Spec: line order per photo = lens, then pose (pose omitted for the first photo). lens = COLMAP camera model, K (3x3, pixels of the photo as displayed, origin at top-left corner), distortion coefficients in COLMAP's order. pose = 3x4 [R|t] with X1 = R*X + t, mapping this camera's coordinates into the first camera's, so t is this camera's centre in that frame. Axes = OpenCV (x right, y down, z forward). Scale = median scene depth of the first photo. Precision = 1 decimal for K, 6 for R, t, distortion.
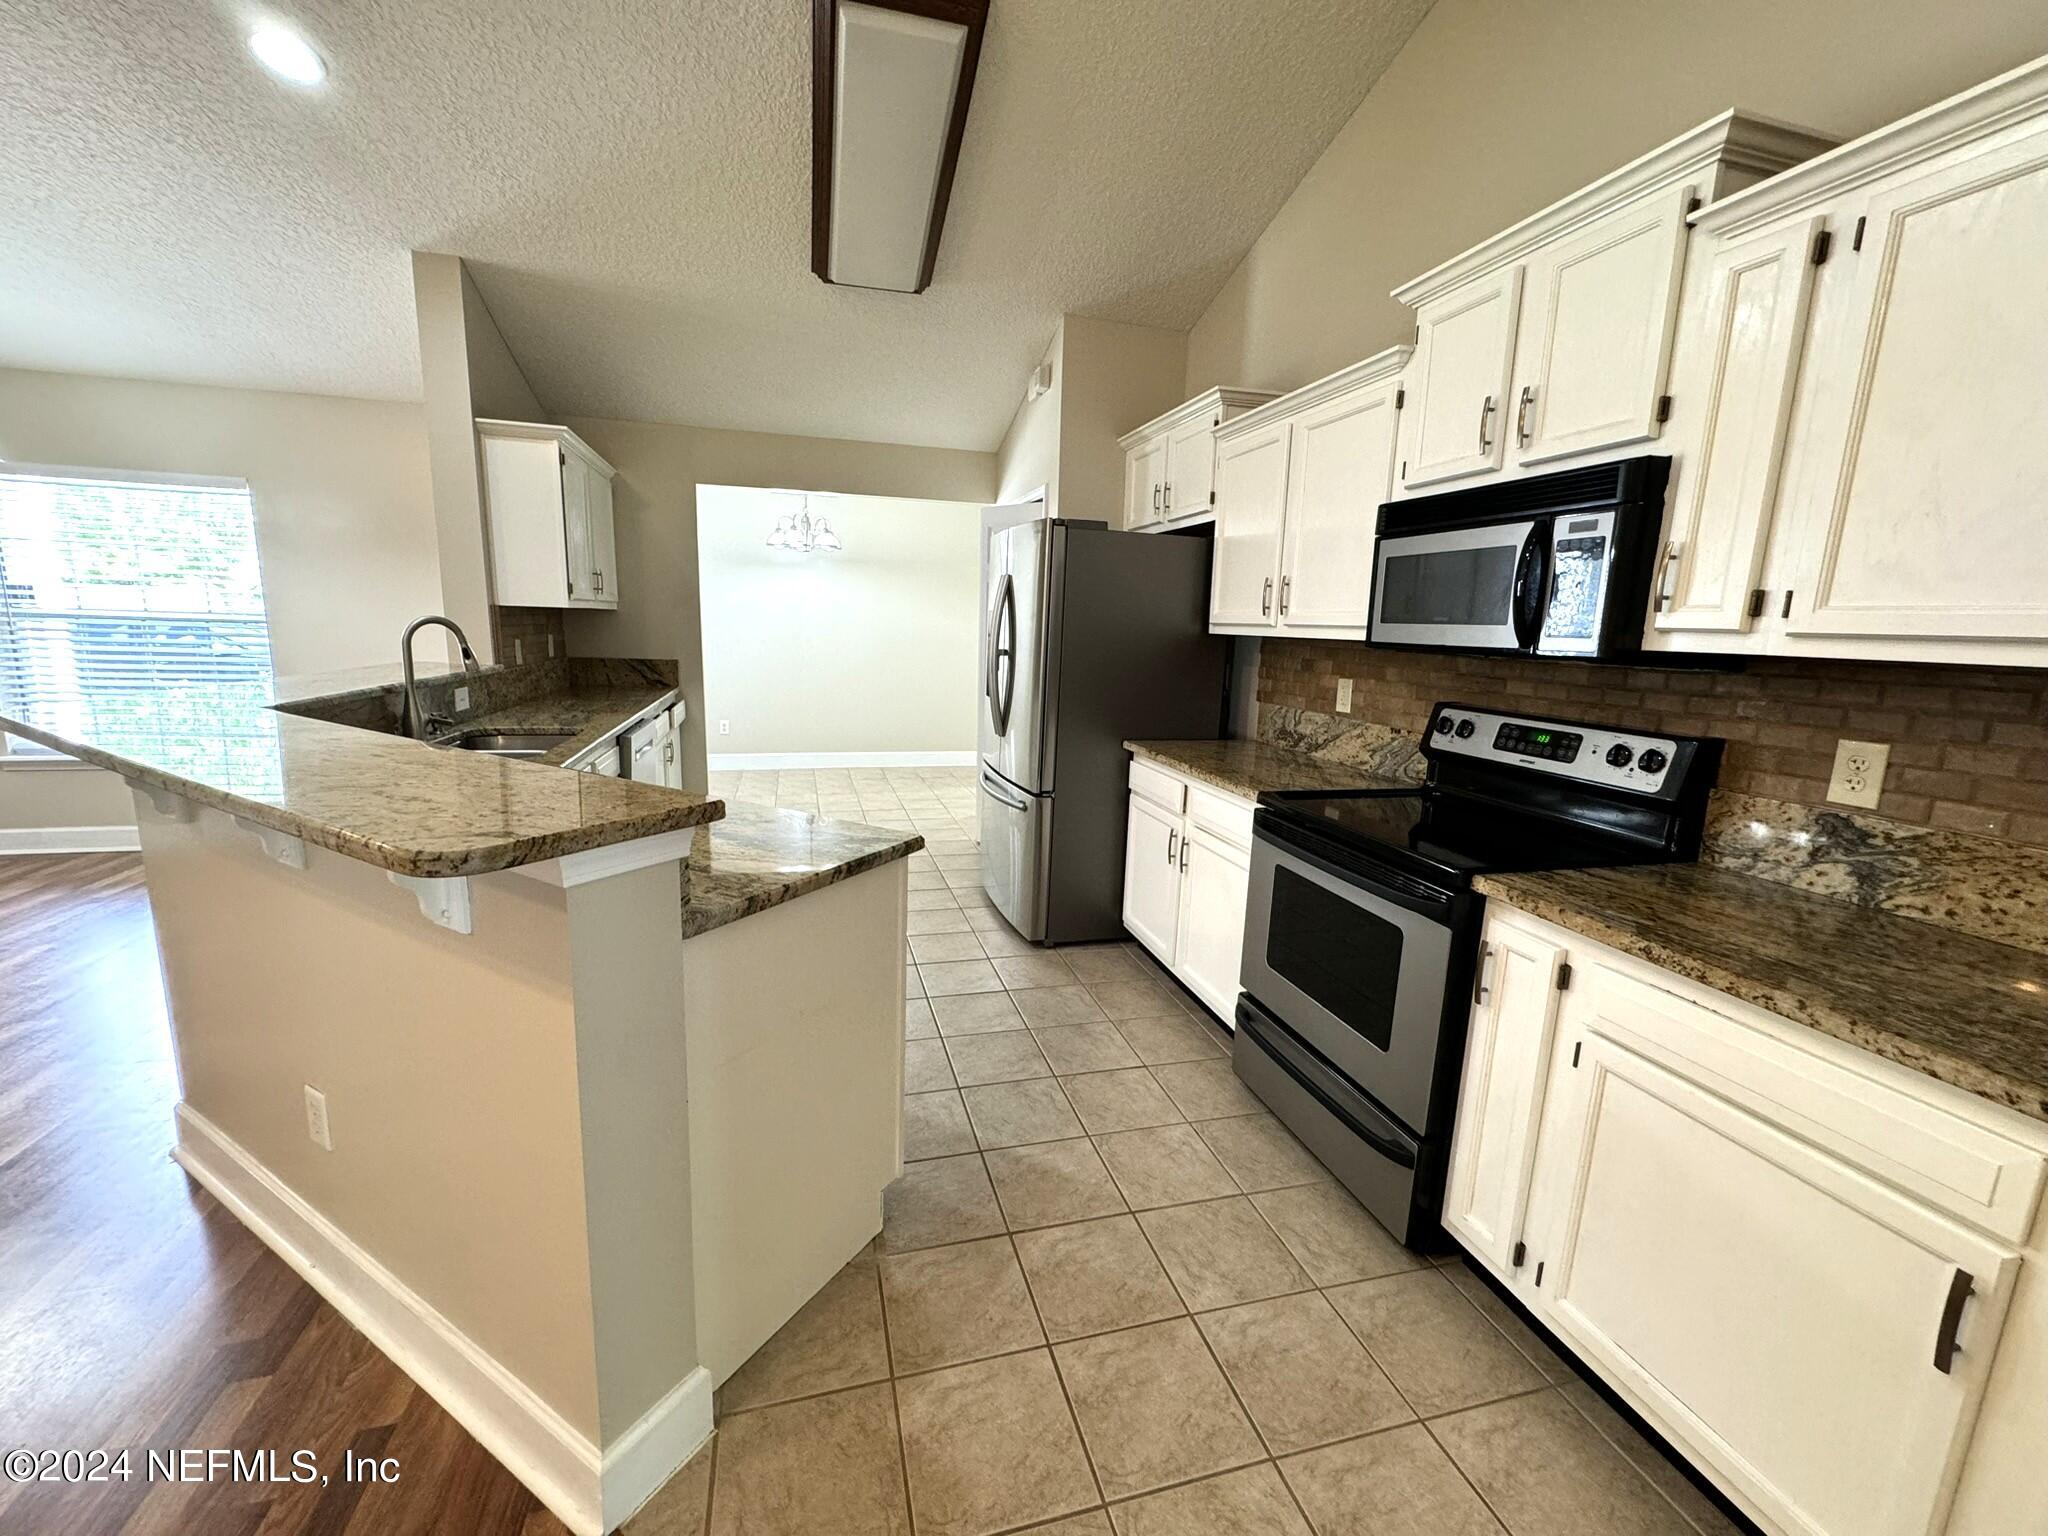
lens RADIAL K [[818.7, 0, 1017.1], [0, 818.7, 768.5], [0, 0, 1]] dist [-0.003335, 0.000080]
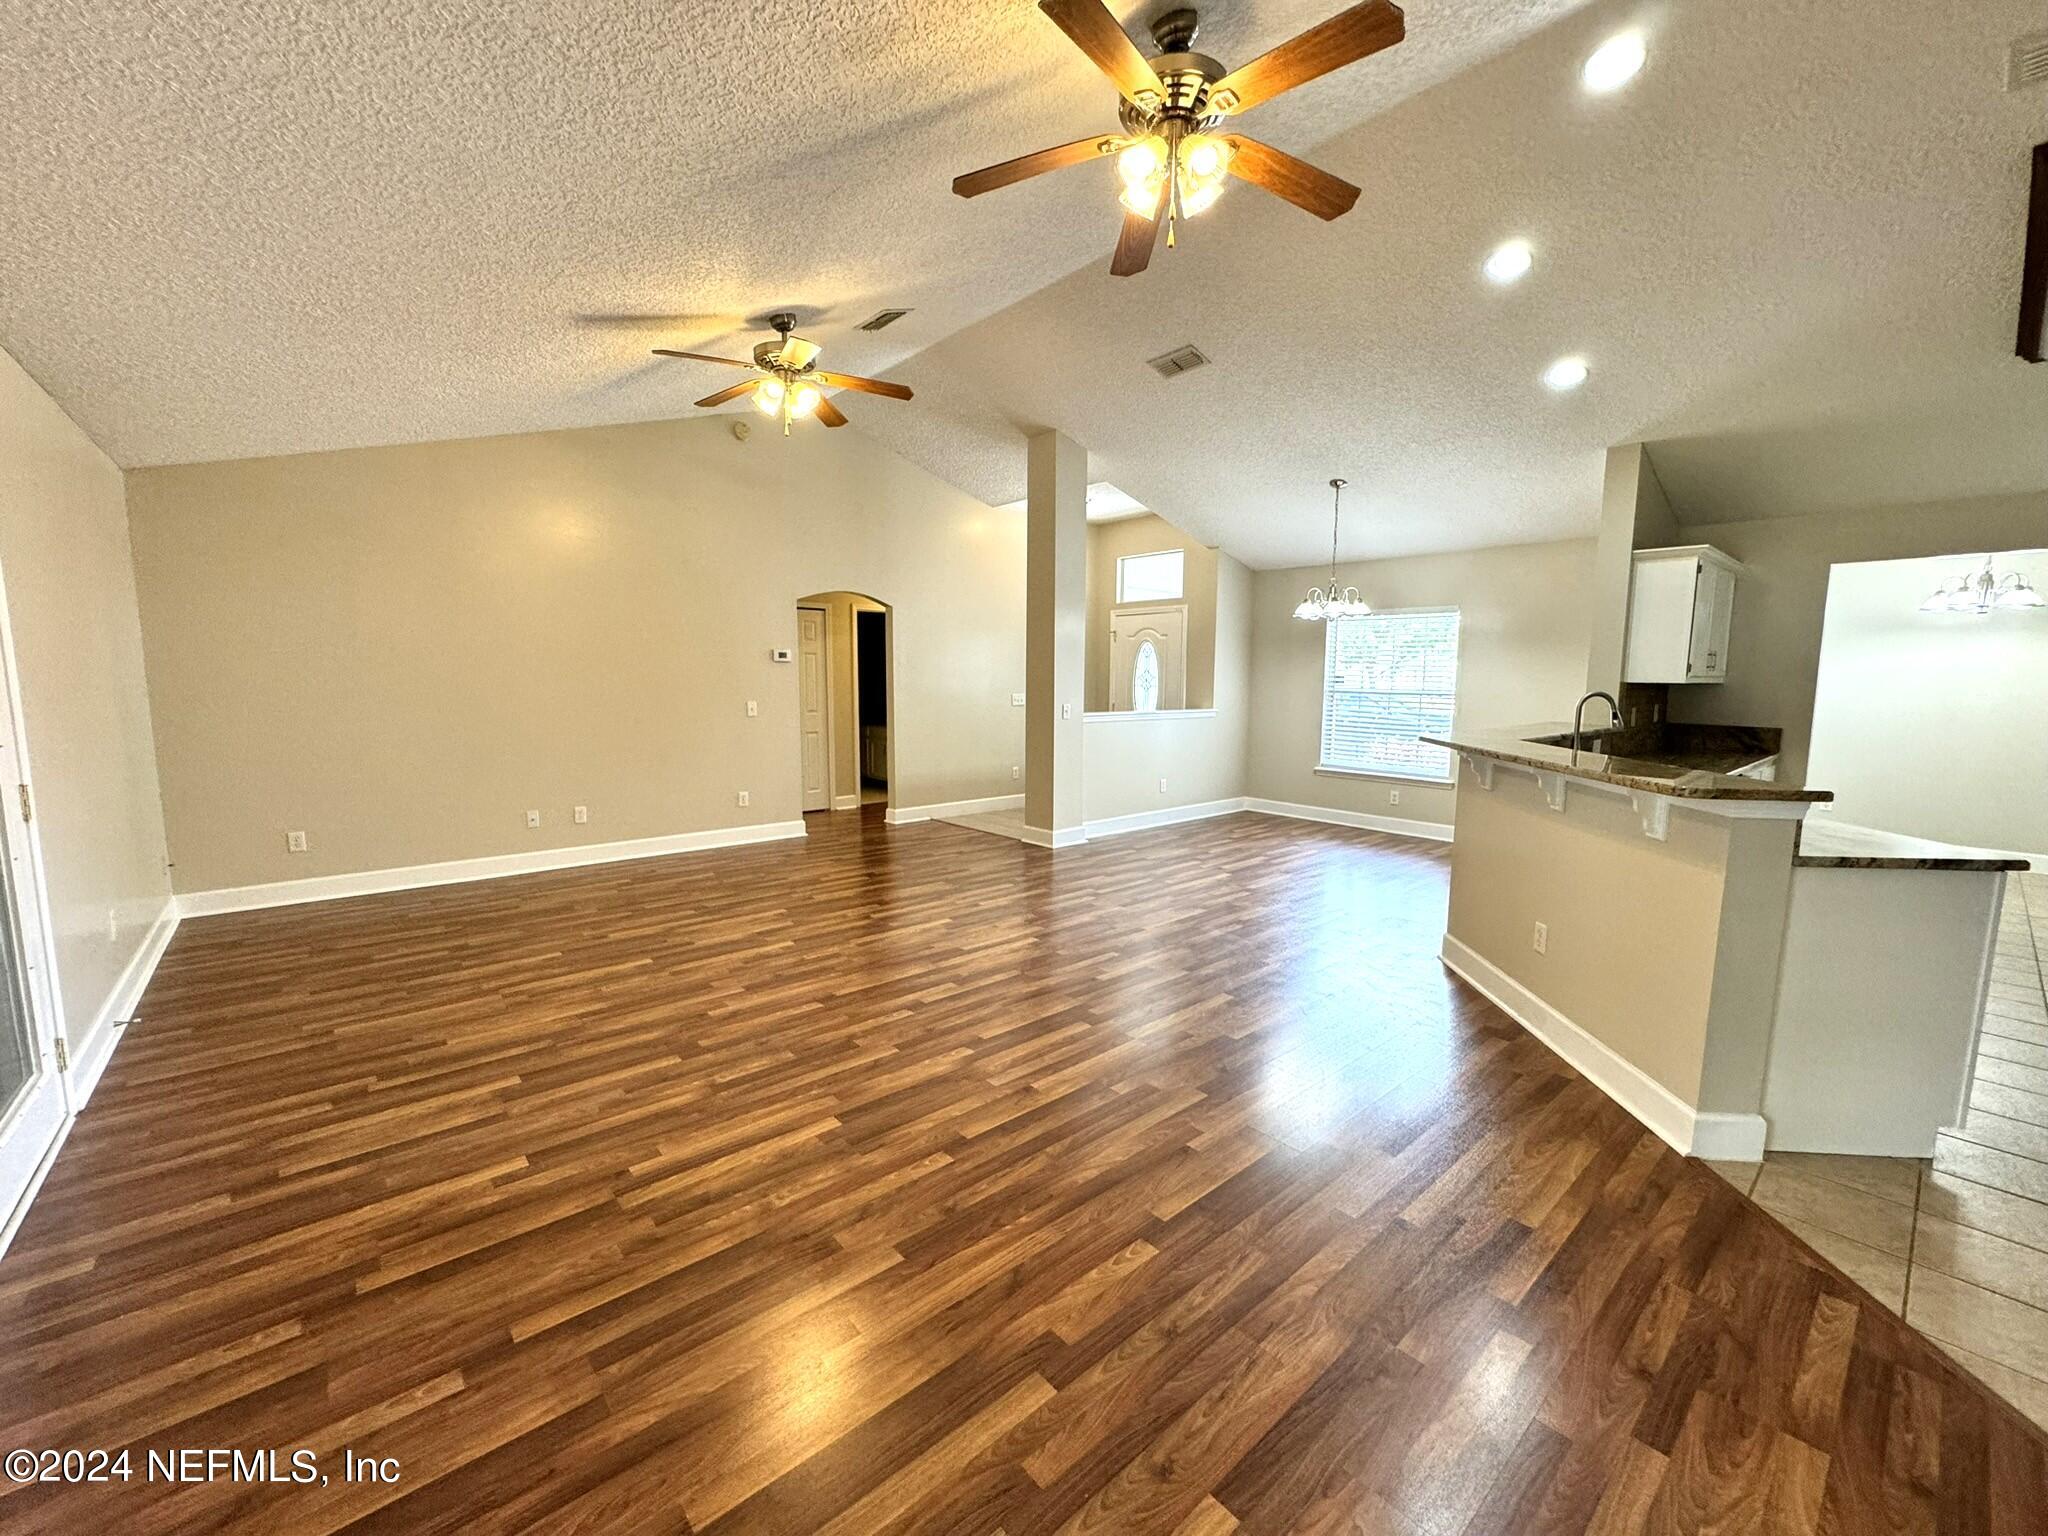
lens RADIAL K [[818.7, 0, 1022.4], [0, 818.7, 774.8], [0, 0, 1]] dist [-0.003335, 0.000080]
pose [[0.432691, 0.083555, -0.897662, 0.160658], [-0.153888, 0.987928, 0.017780, 0.081119], [0.888311, 0.130446, 0.440326, -0.462655]]
